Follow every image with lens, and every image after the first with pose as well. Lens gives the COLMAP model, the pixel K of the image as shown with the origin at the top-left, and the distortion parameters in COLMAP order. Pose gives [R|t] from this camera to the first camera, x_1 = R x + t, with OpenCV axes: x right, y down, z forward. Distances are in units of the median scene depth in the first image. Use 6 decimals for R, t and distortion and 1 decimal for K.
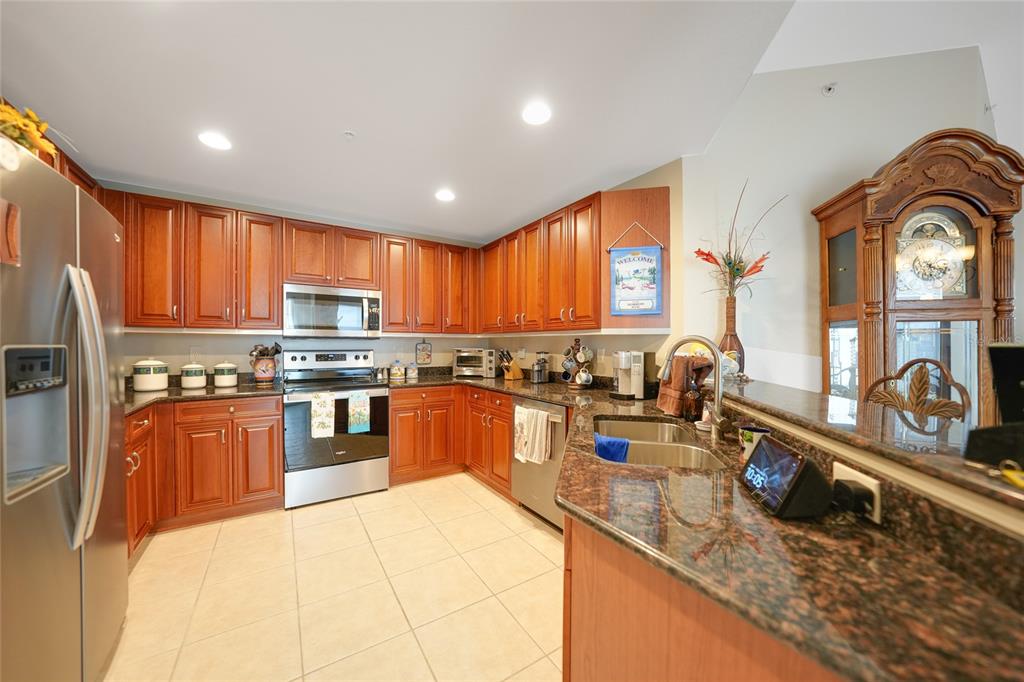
lens RADIAL K [[358.7, 0, 511.0], [0, 358.7, 344.2], [0, 0, 1]] dist [-0.022961, 0.004762]
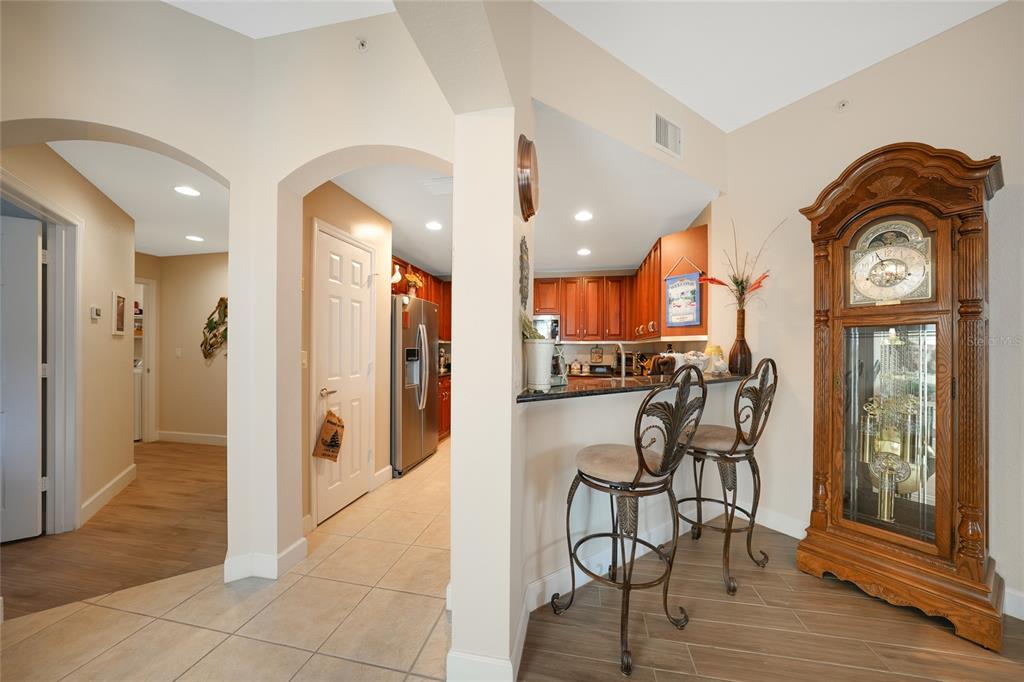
lens RADIAL K [[358.7, 0, 509.2], [0, 358.7, 345.9], [0, 0, 1]] dist [-0.022961, 0.004762]
pose [[0.708100, -0.002918, -0.706106, 0.837781], [-0.006433, 0.999923, -0.010583, 0.009903], [0.706083, 0.012036, 0.708027, -0.395733]]
